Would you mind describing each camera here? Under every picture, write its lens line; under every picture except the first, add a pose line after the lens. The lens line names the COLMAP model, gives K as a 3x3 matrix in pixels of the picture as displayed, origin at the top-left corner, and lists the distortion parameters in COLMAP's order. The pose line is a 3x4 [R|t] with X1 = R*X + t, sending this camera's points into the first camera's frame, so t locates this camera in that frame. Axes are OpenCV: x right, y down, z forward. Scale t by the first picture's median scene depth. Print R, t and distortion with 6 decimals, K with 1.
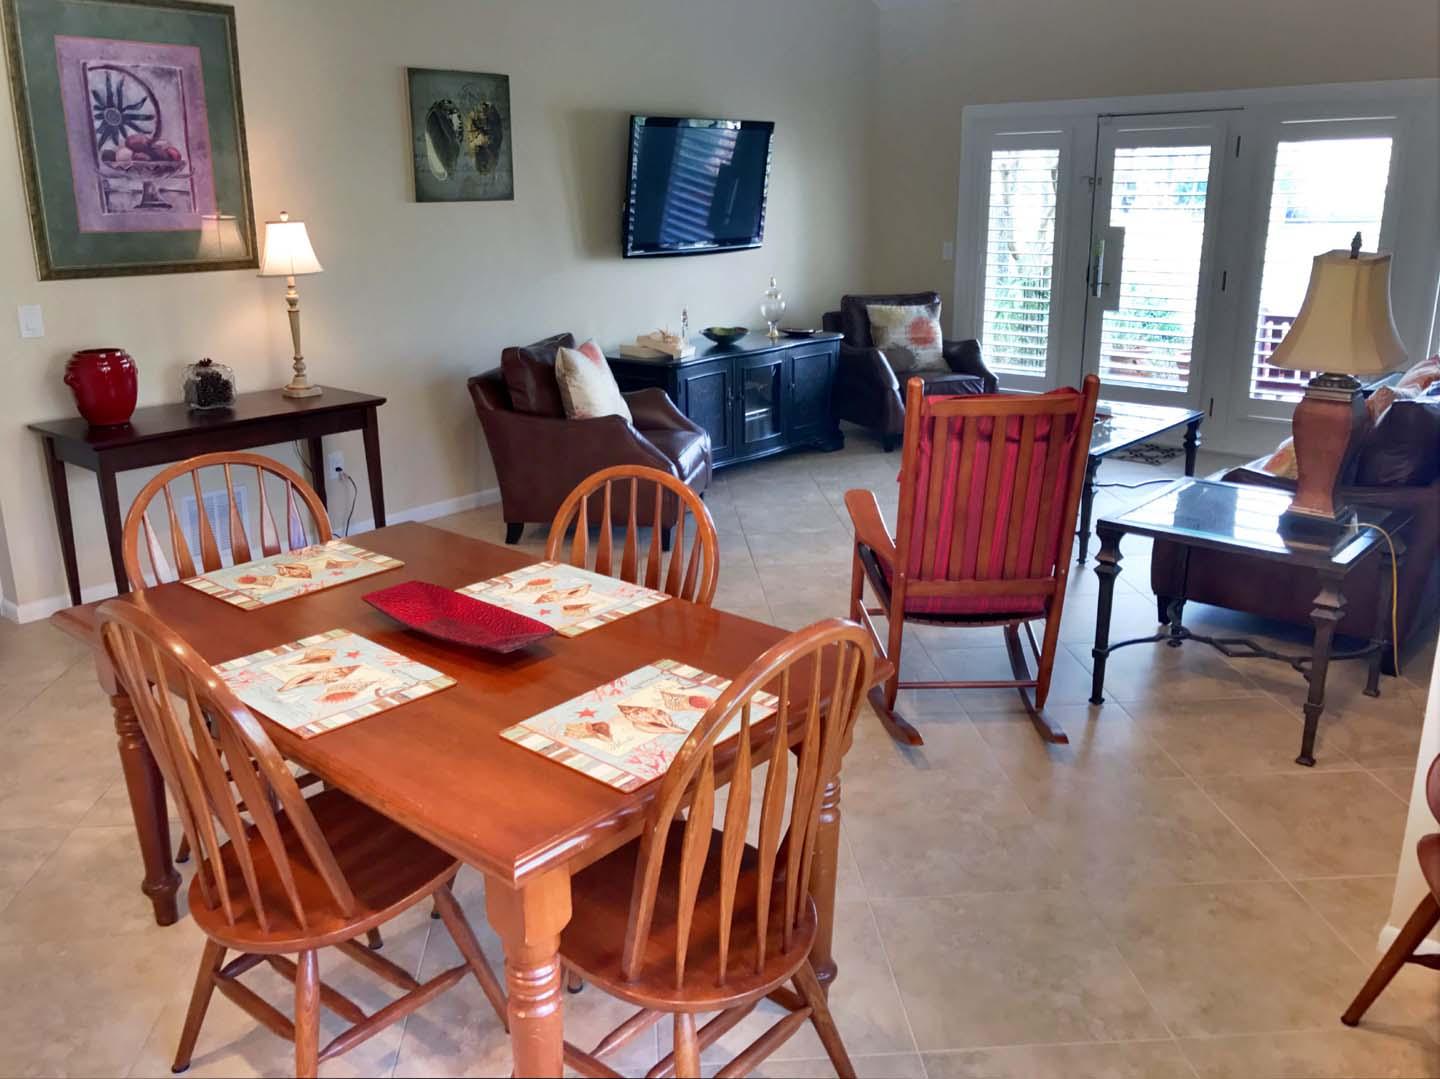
lens RADIAL K [[1194.7, 0, 720.4], [0, 1194.7, 535.3], [0, 0, 1]] dist [0.018578, -0.023308]
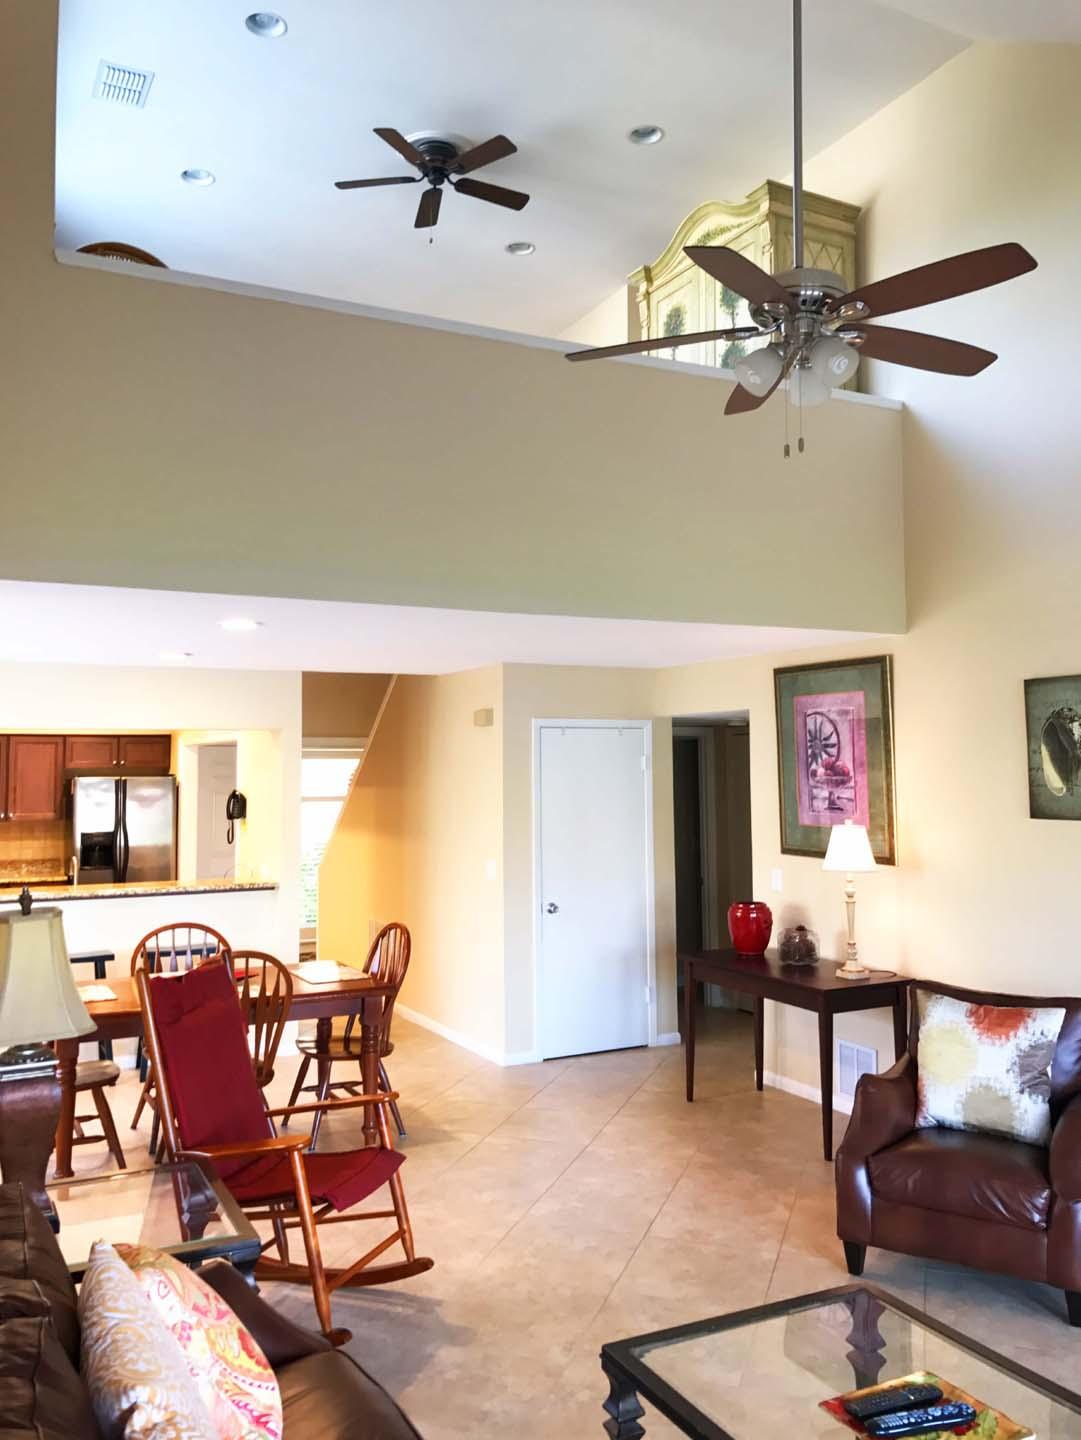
lens RADIAL K [[1194.7, 0, 543.0], [0, 1194.7, 688.4], [0, 0, 1]] dist [0.018578, -0.023308]
pose [[-0.385036, -0.049876, -0.921553, 0.709437], [-0.248990, 0.967126, 0.051688, -0.318379], [0.888680, 0.249359, -0.384797, 0.966862]]
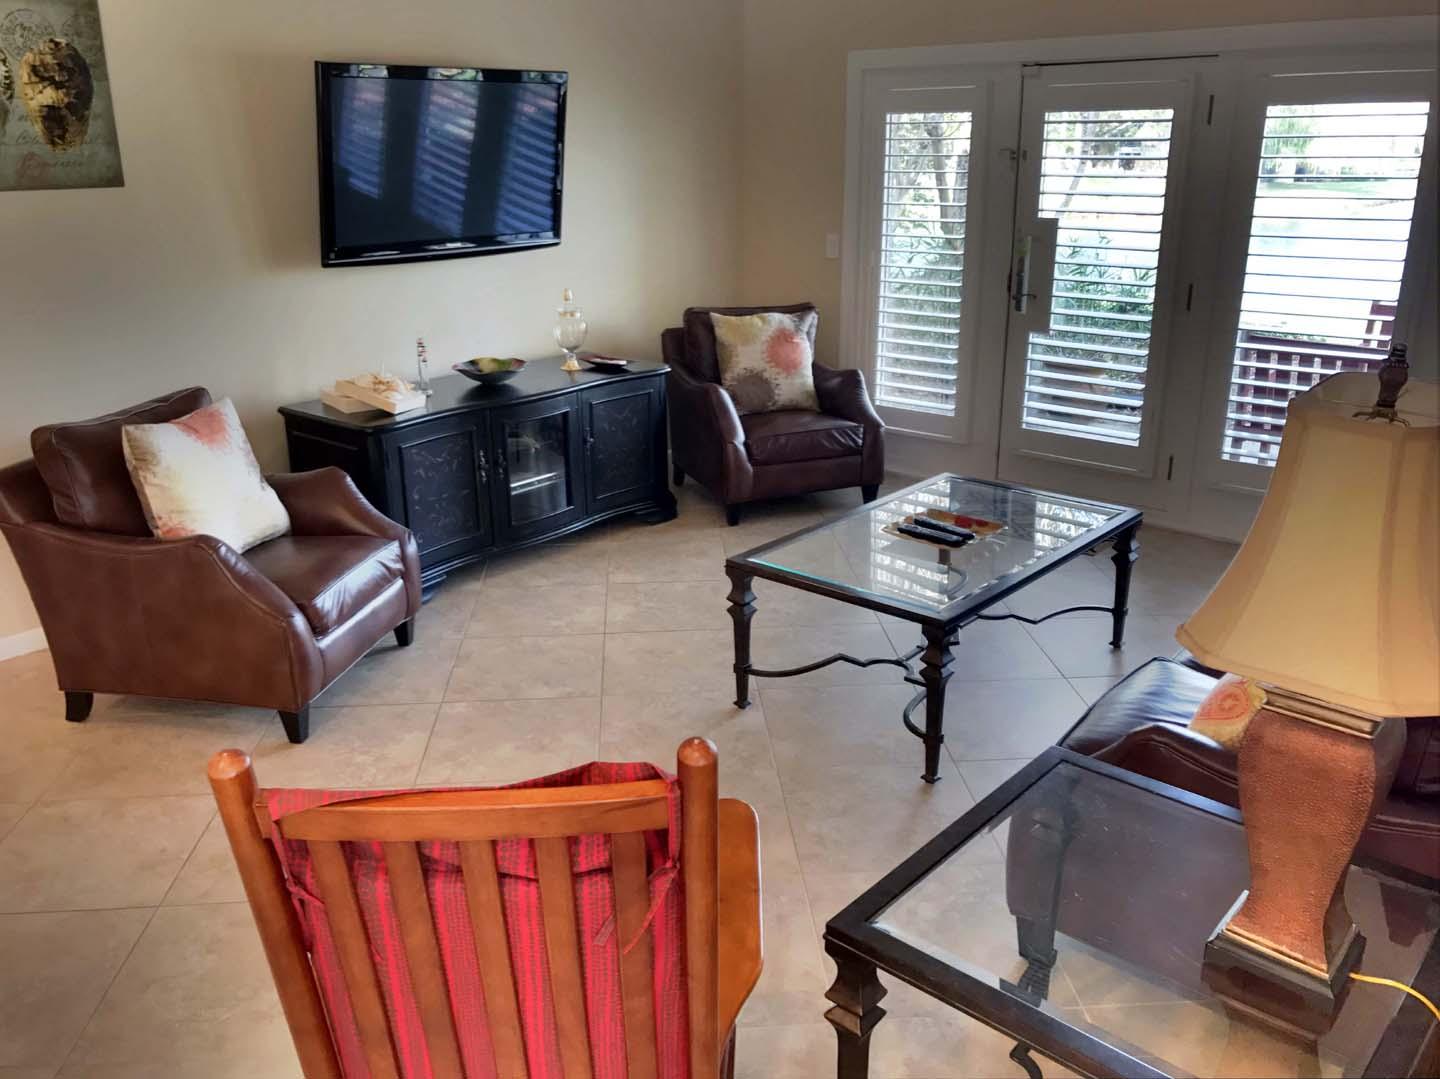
lens RADIAL K [[1194.7, 0, 716.4], [0, 1194.7, 532.3], [0, 0, 1]] dist [0.018578, -0.023308]
pose [[0.999968, 0.005988, -0.005340, 0.172810], [-0.005803, 0.999404, 0.034036, -0.115923], [0.005540, -0.034004, 0.999406, 0.336474]]
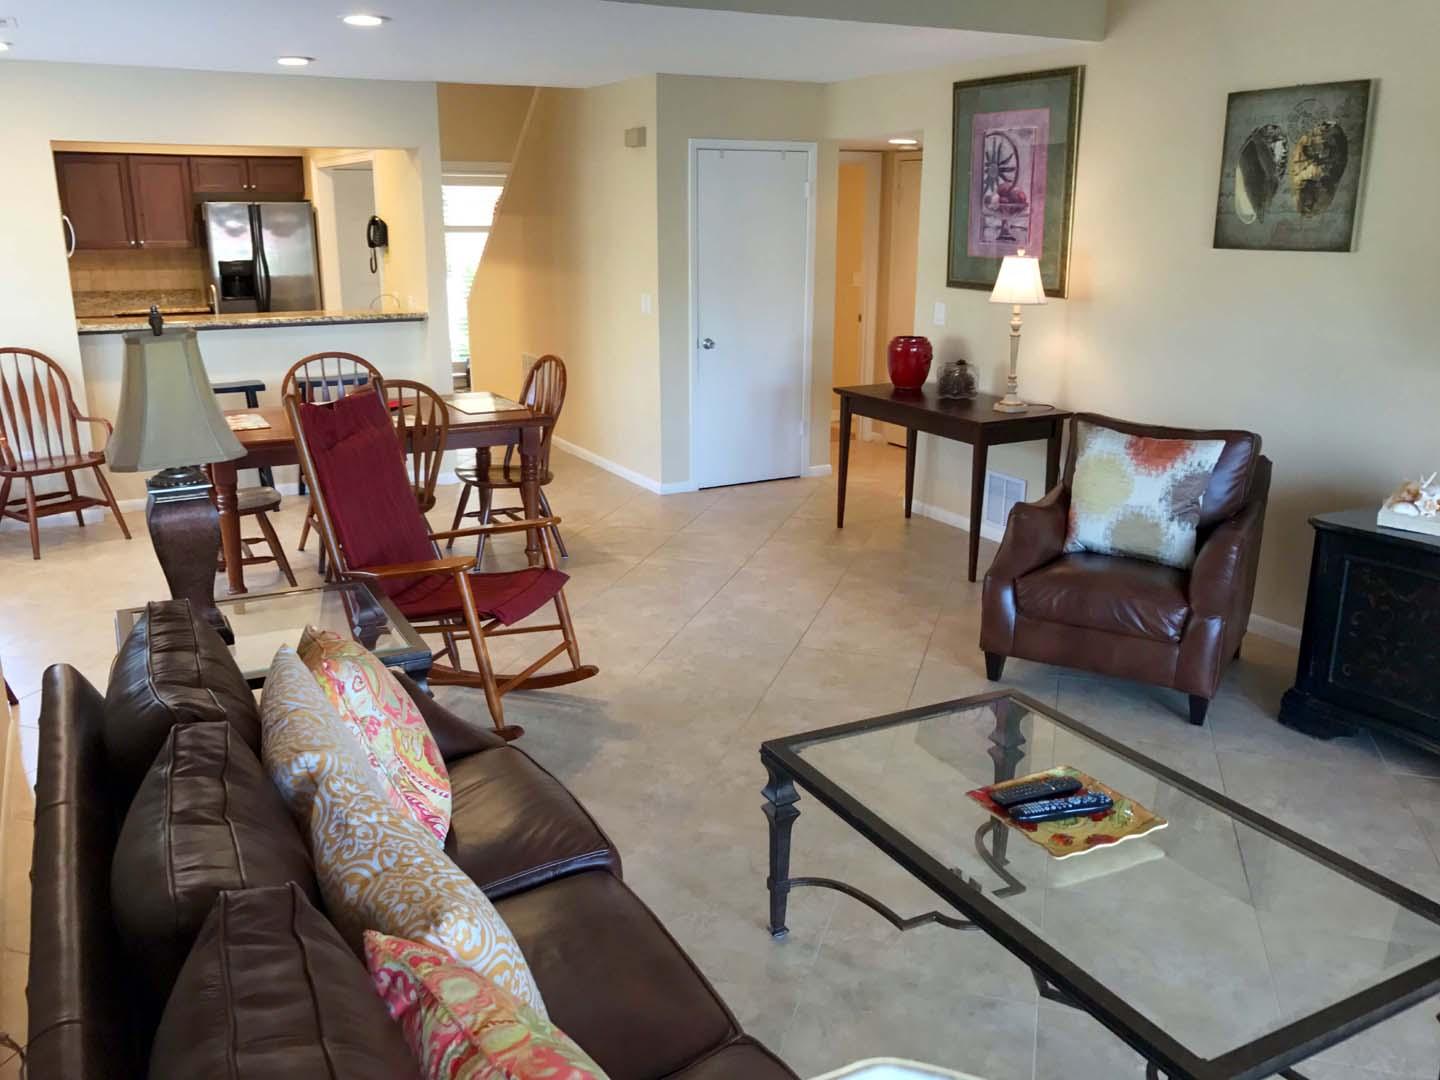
lens RADIAL K [[1194.7, 0, 714.8], [0, 1194.7, 529.0], [0, 0, 1]] dist [0.018578, -0.023308]
pose [[-0.370440, 0.252751, -0.893807, 0.685531], [-0.258783, 0.896083, 0.360647, -0.305751], [0.892079, 0.364900, -0.266537, 0.954388]]
